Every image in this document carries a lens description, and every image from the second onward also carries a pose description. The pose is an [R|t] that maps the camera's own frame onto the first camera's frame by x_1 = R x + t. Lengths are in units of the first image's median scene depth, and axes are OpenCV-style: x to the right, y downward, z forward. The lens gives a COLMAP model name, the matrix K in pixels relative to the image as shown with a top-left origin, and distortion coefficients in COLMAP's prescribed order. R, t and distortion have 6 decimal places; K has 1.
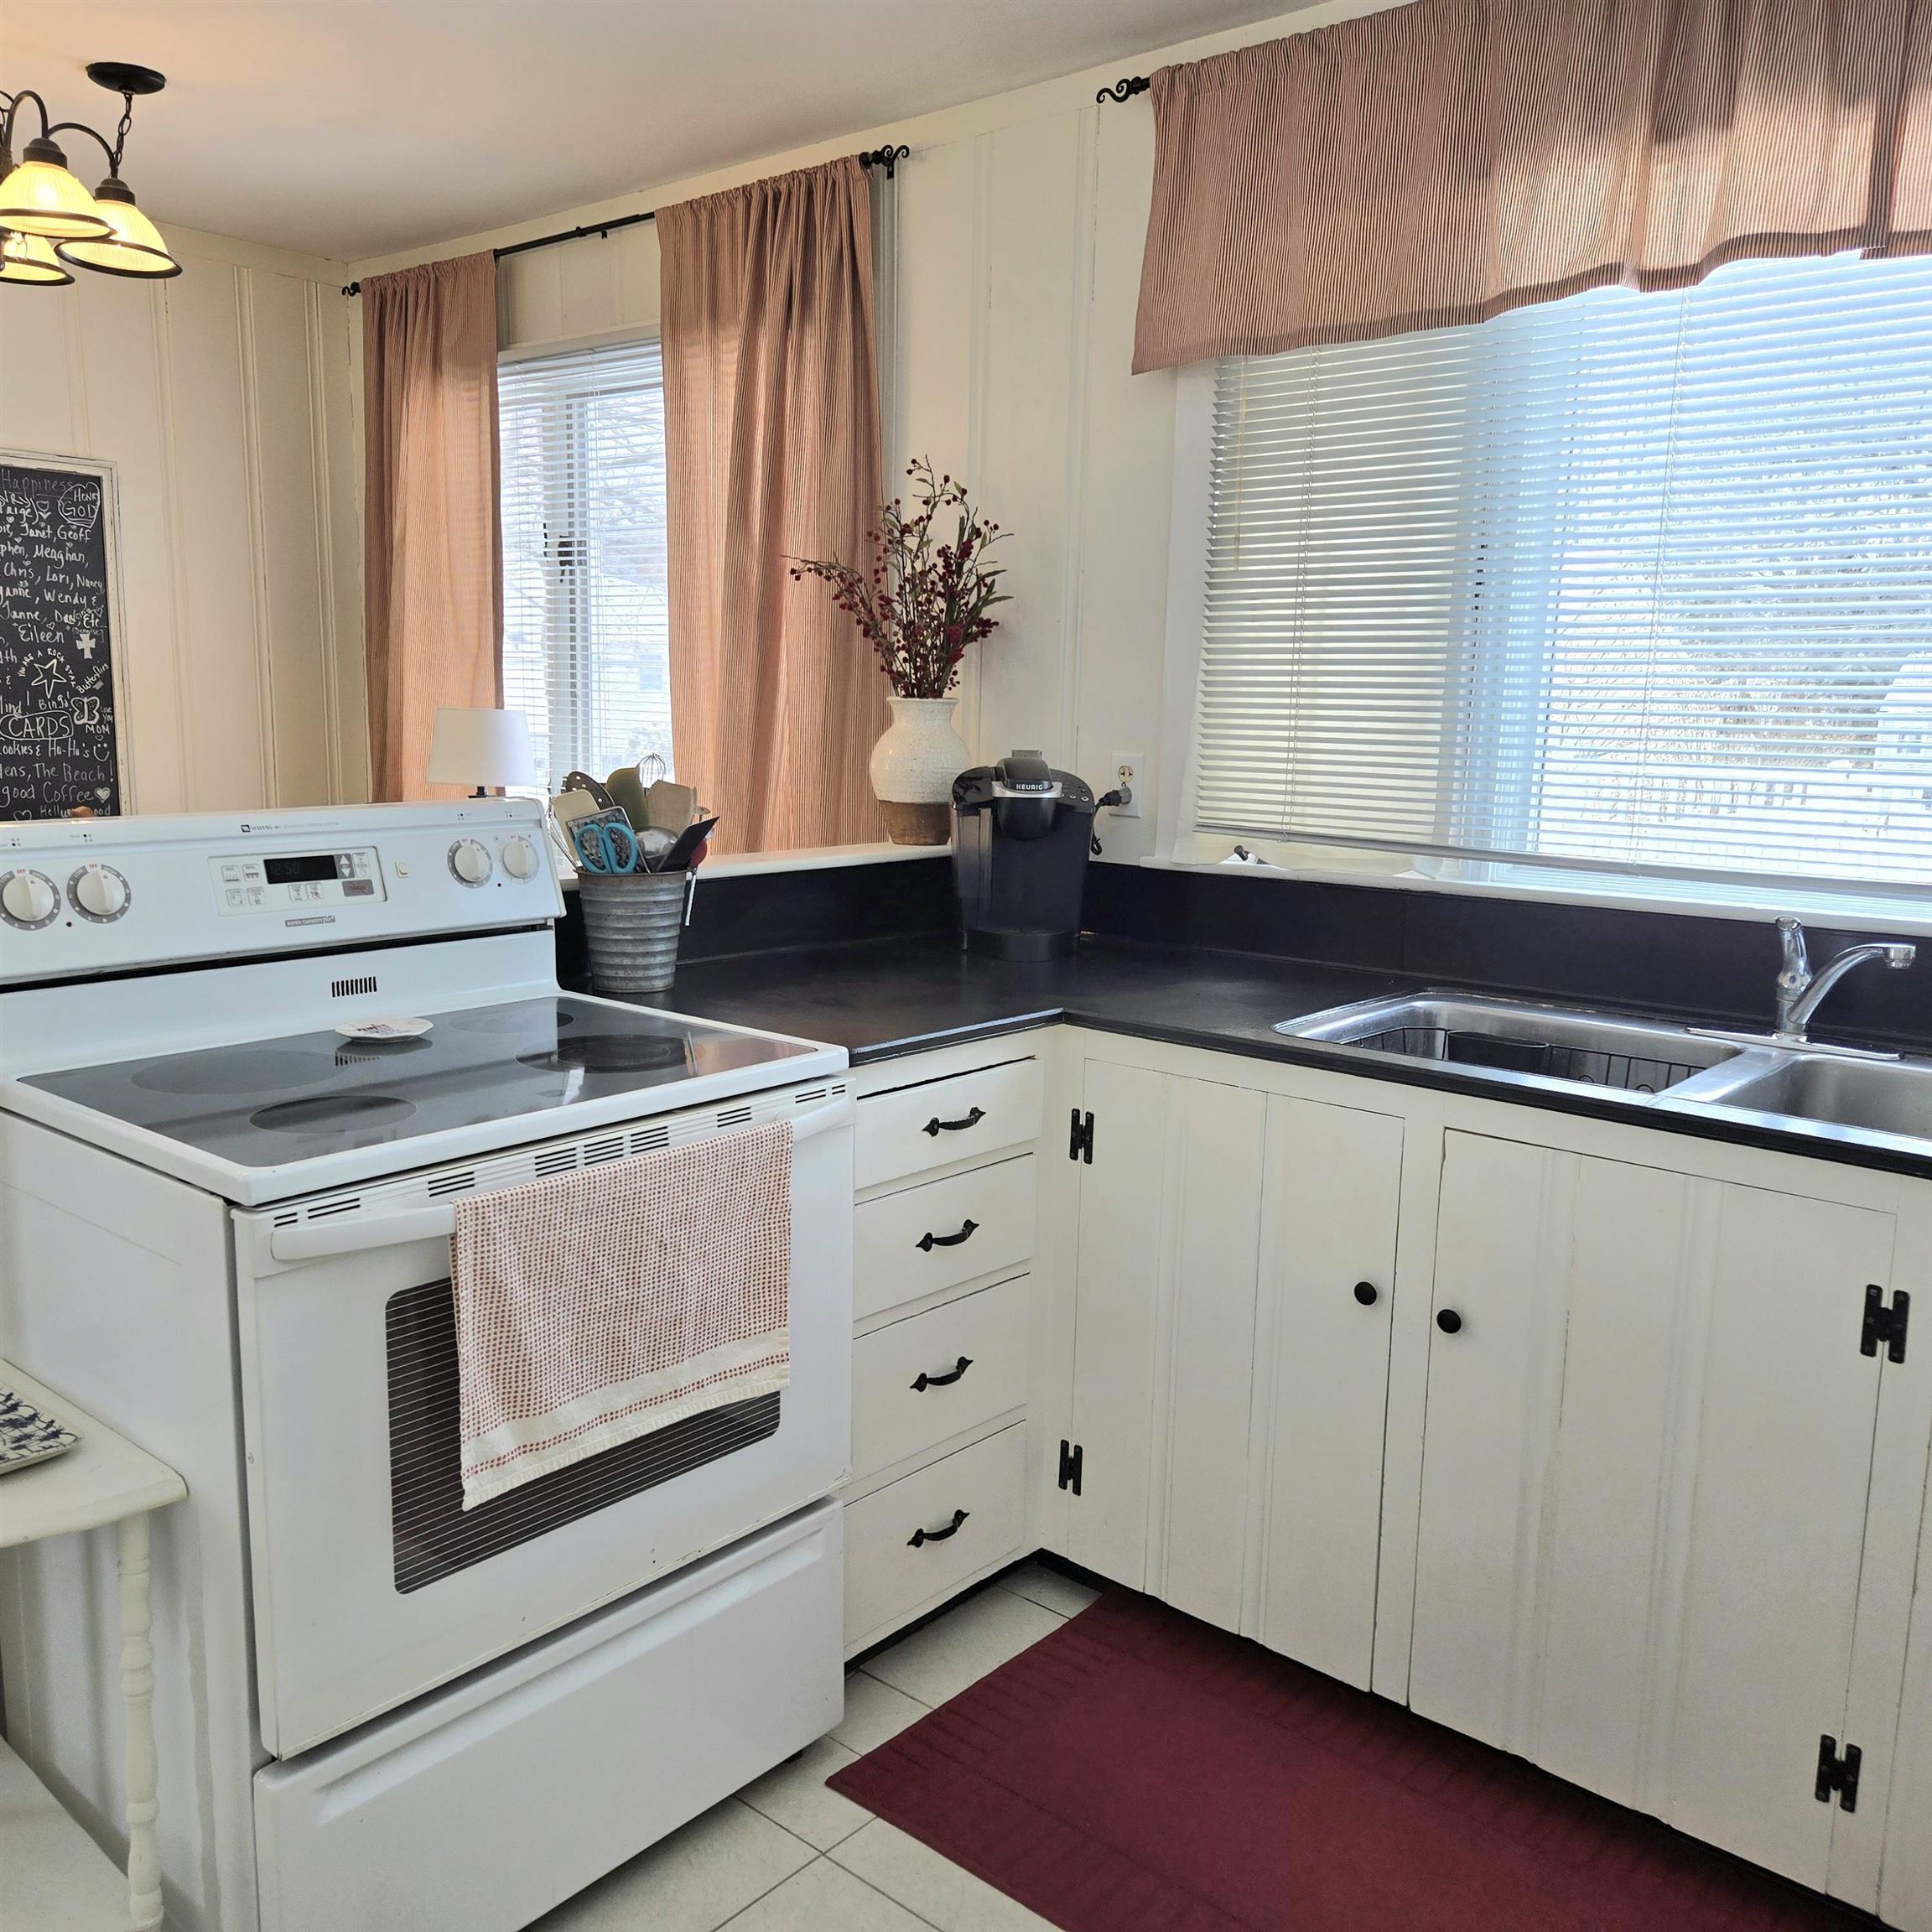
lens RADIAL K [[1713.1, 0, 919.4], [0, 1713.1, 971.0], [0, 0, 1]] dist [0.073790, -0.062112]
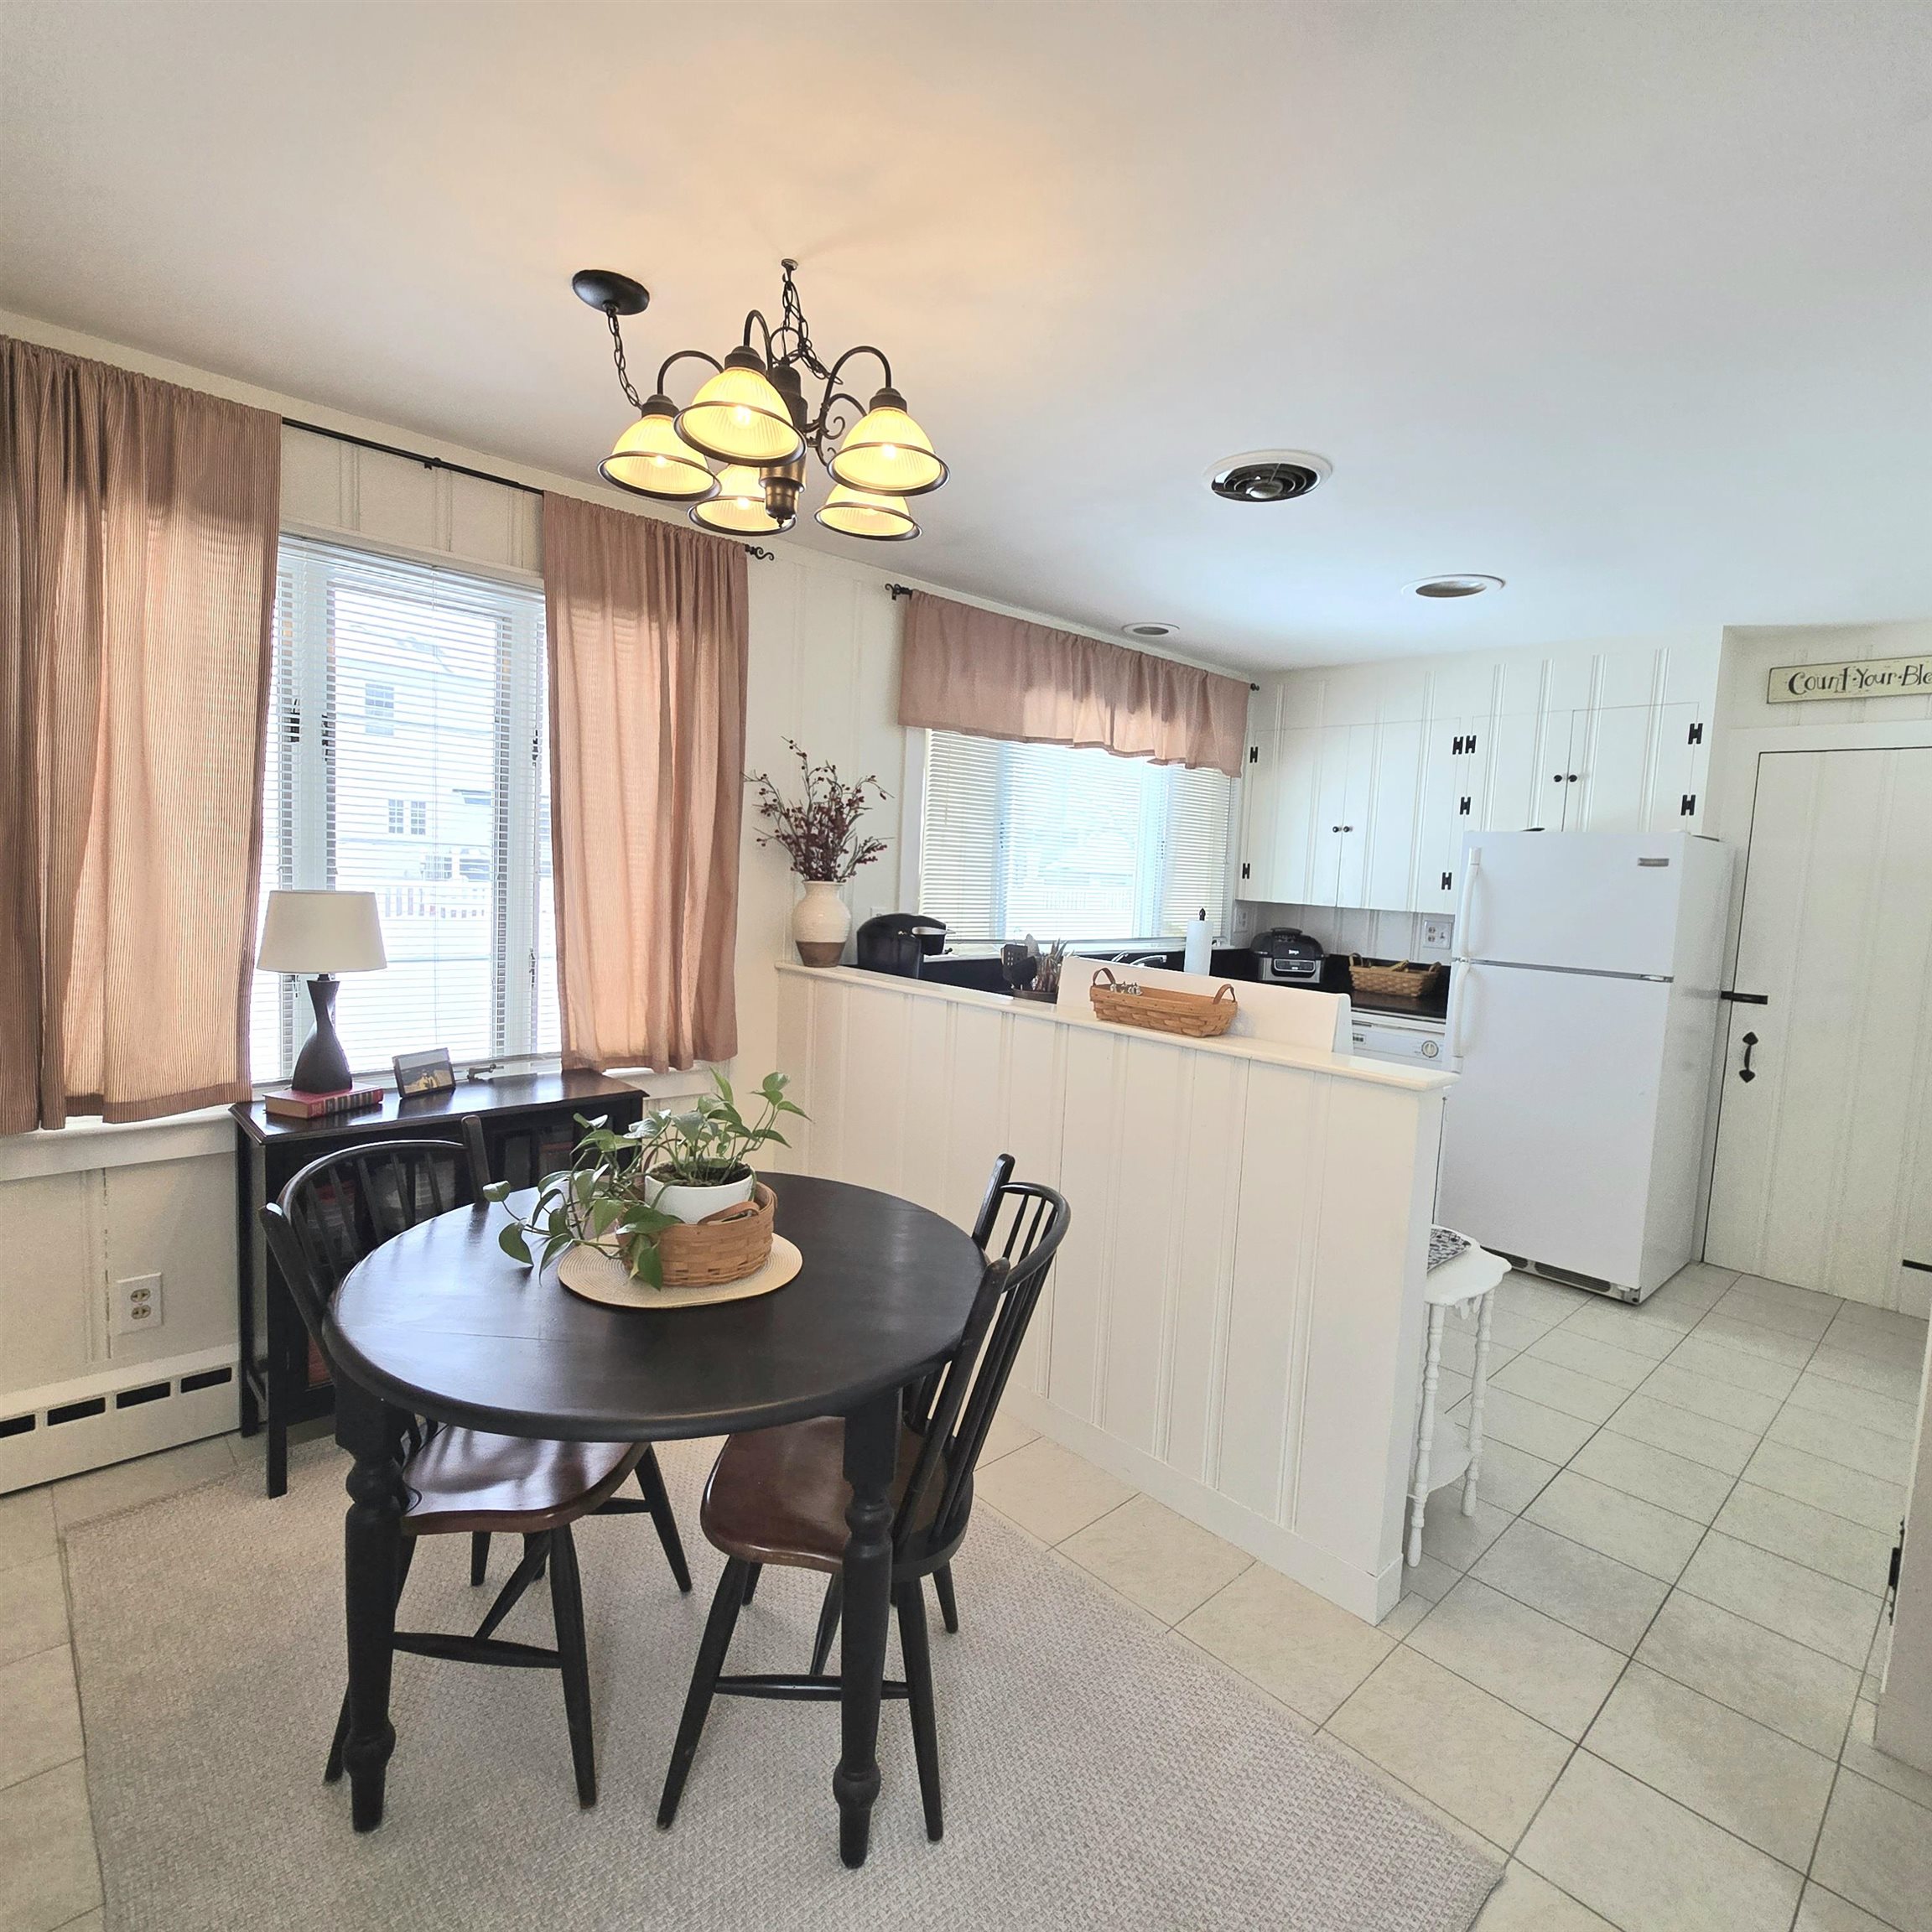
lens RADIAL K [[1045.3, 0, 962.6], [0, 1045.3, 953.8], [0, 0, 1]] dist [-0.014600, 0.001123]
pose [[0.096282, -0.094039, 0.990902, -1.228348], [0.117738, 0.989614, 0.082477, -0.187702], [-0.988366, 0.108726, 0.106354, 0.909333]]
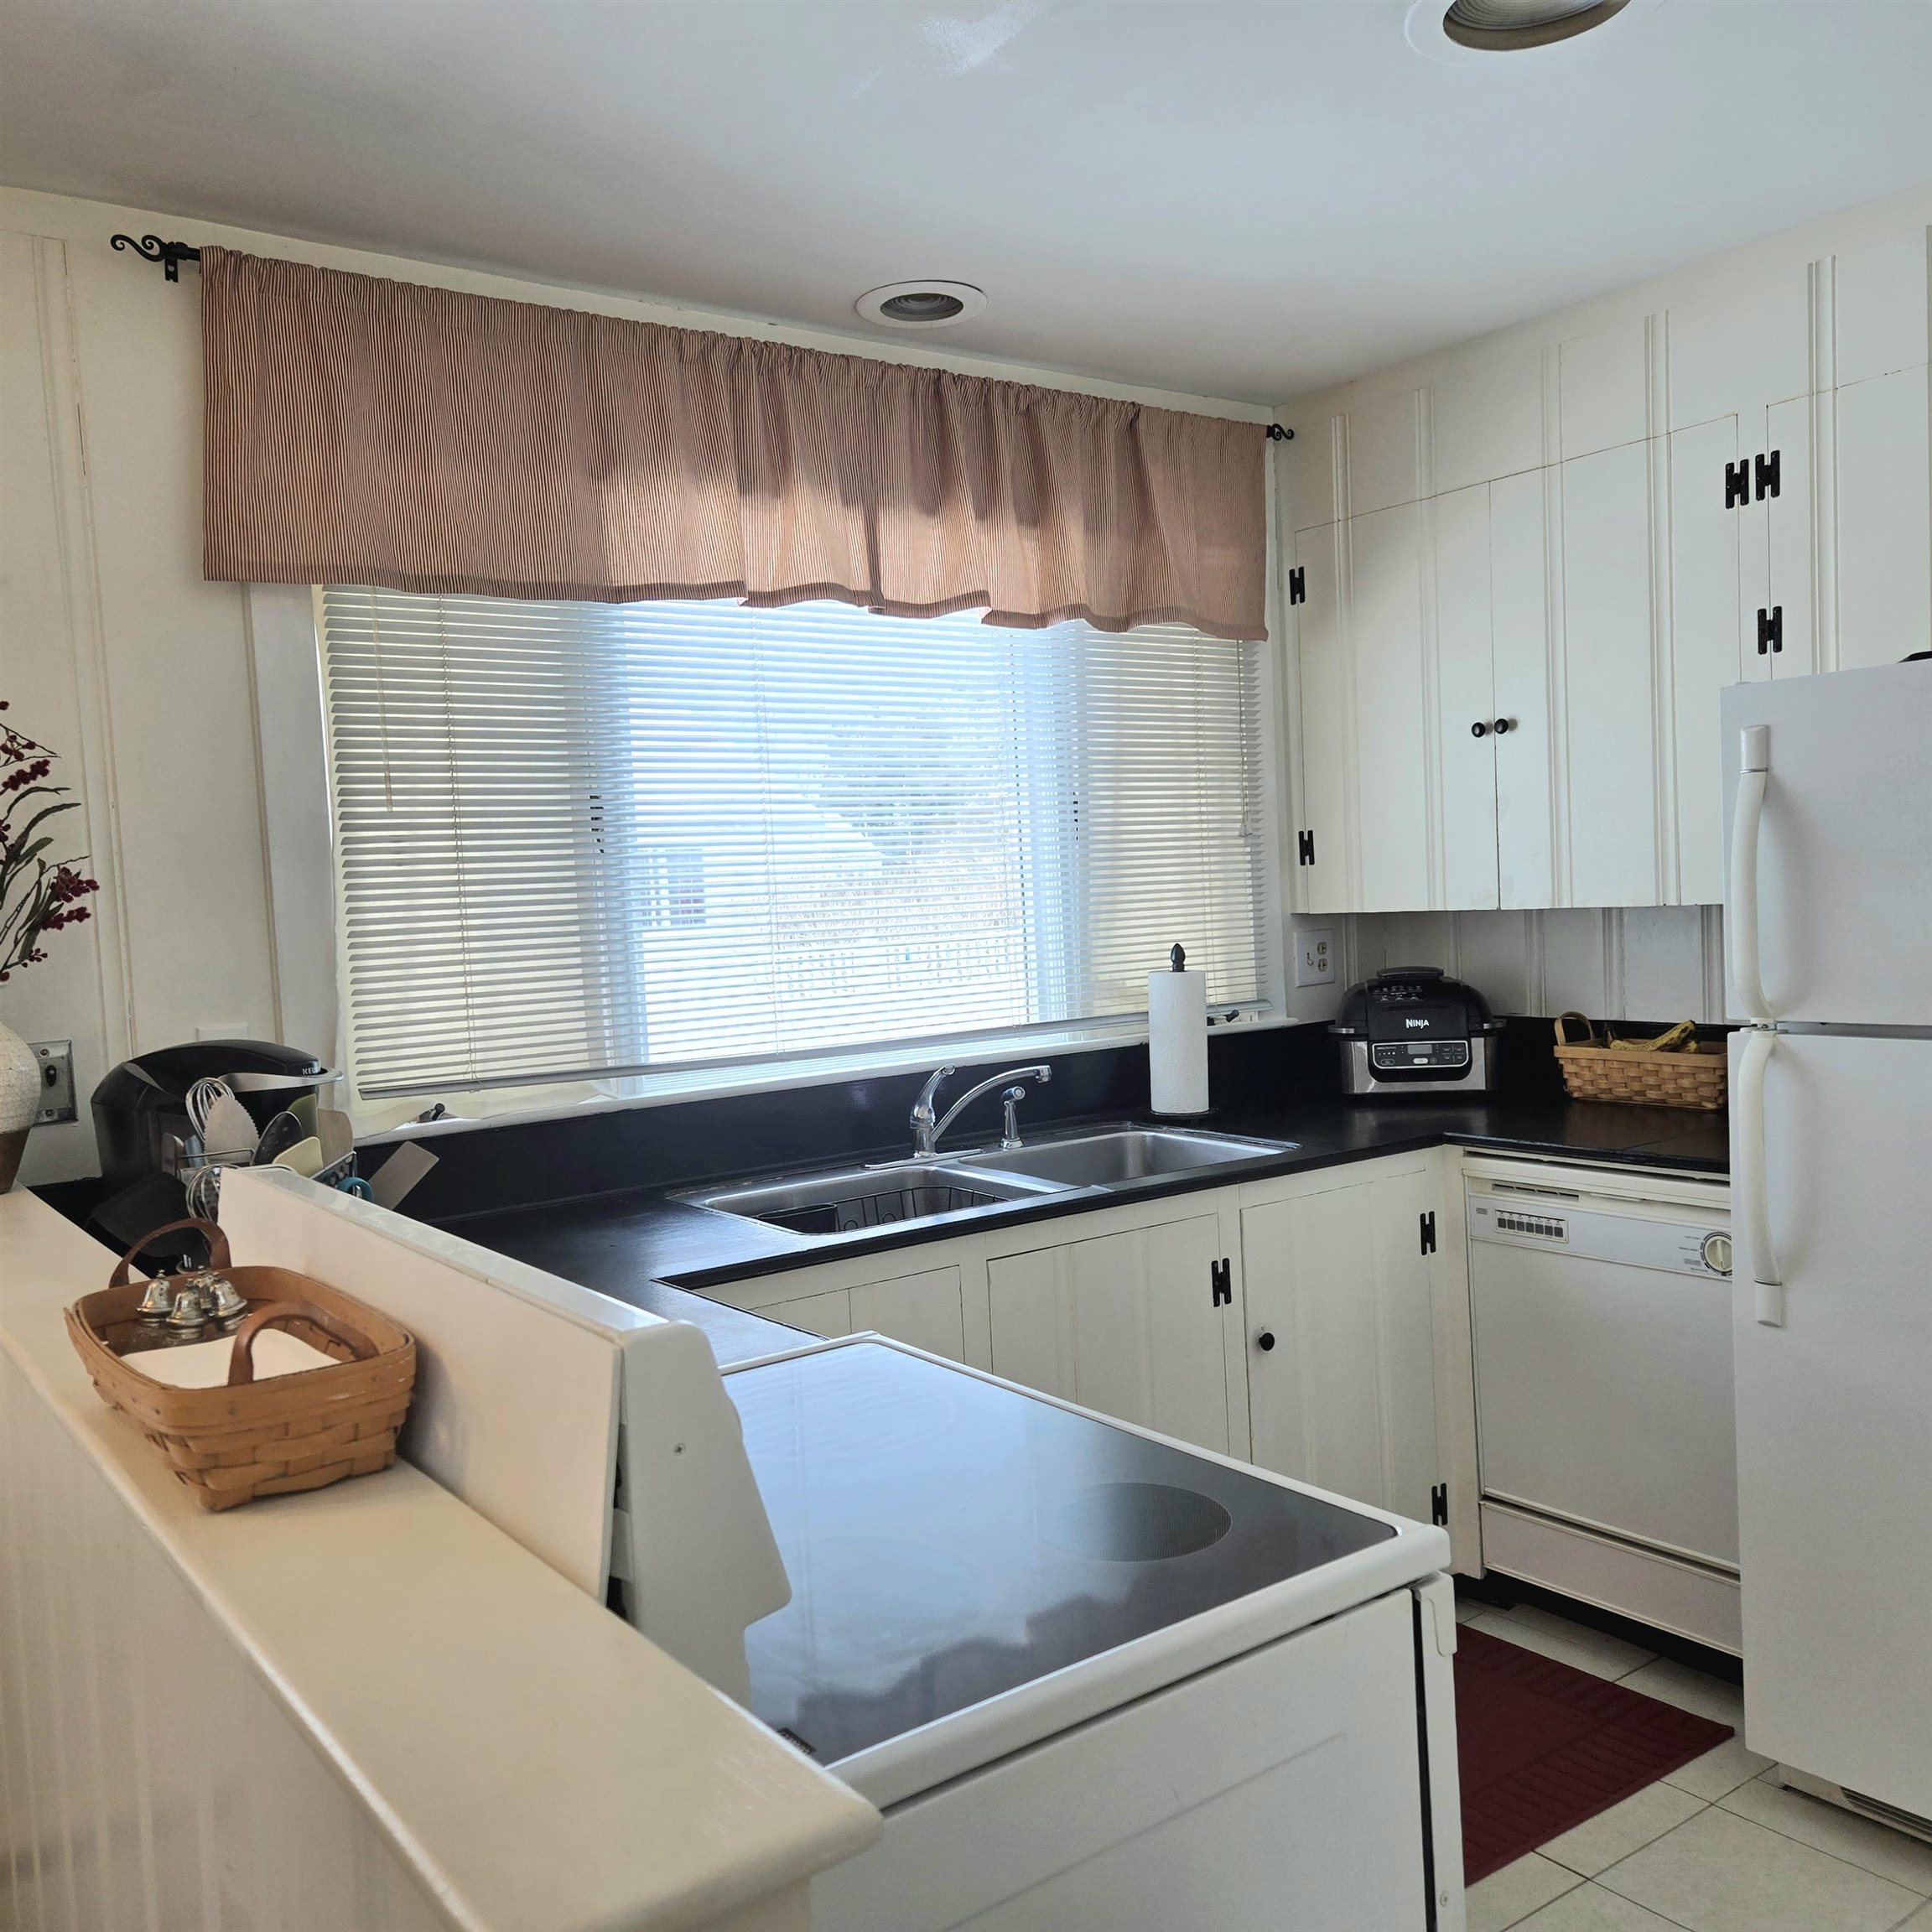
lens RADIAL K [[1713.1, 0, 919.4], [0, 1713.1, 971.0], [0, 0, 1]] dist [0.073790, -0.062112]
pose [[0.227333, -0.071149, 0.971214, -0.696866], [0.211228, 0.977186, 0.022144, -0.116758], [-0.950633, 0.200114, 0.237175, 0.563582]]
